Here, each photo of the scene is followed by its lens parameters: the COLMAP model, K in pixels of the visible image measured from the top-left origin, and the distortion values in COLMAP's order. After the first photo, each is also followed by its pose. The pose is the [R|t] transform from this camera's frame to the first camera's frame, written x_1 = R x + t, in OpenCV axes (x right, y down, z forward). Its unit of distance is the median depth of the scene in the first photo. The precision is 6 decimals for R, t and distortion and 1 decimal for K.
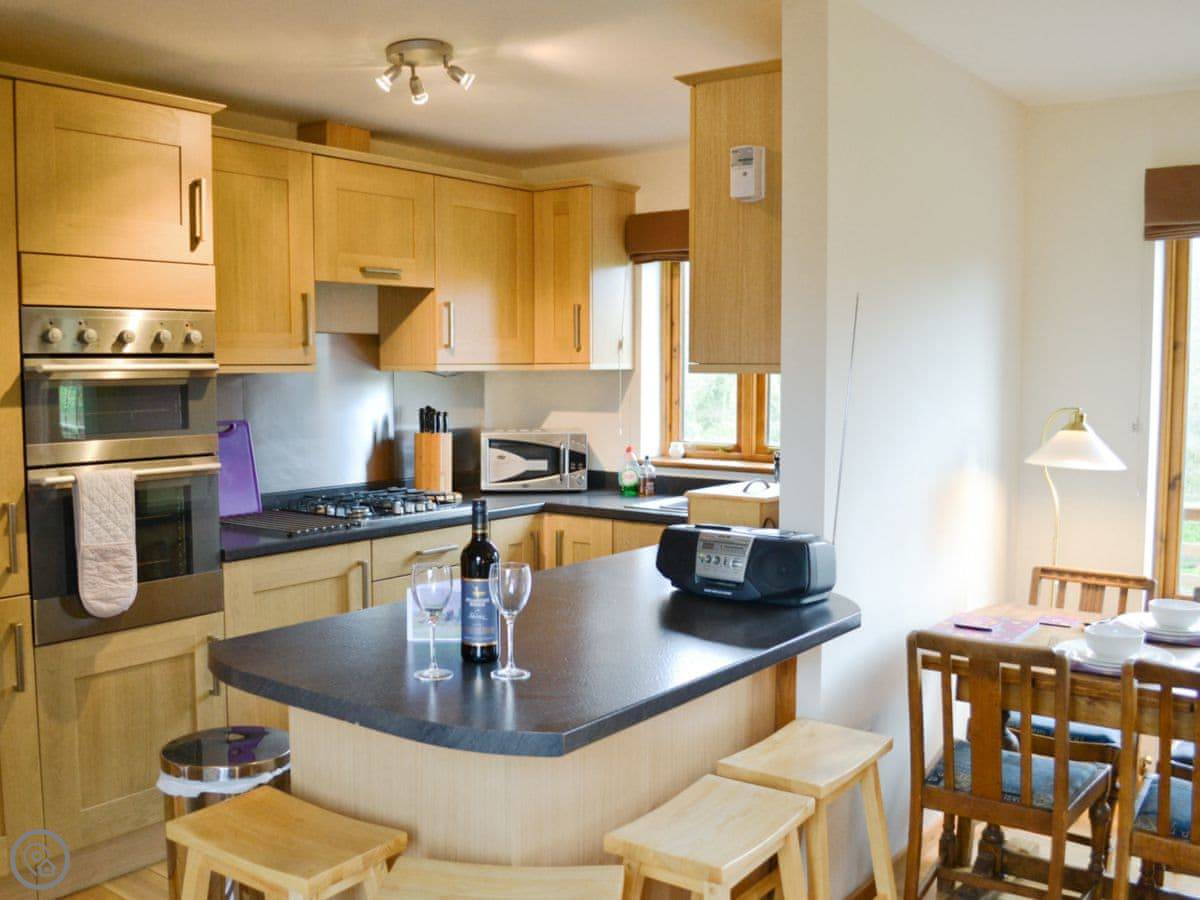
lens RADIAL K [[1140.1, 0, 600.0], [0, 1140.1, 450.0], [0, 0, 1]] dist [-0.047675, 0.004779]
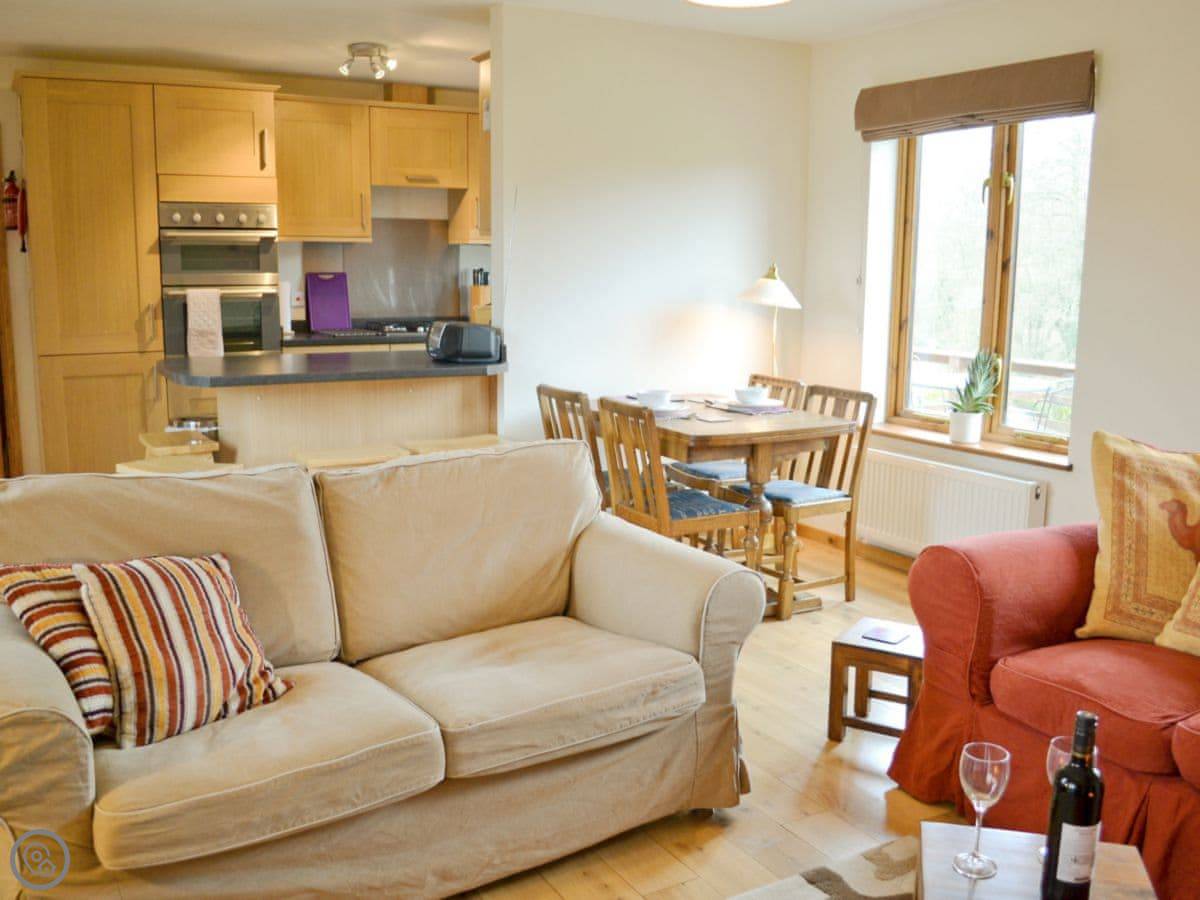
lens RADIAL K [[1097.1, 0, 613.4], [0, 1097.1, 462.5], [0, 0, 1]] dist [-0.063530, -0.008062]
pose [[0.924352, 0.075259, -0.374044, 0.725202], [-0.037322, 0.993487, 0.107661, 0.068019], [0.379711, -0.085557, 0.921141, -0.357134]]
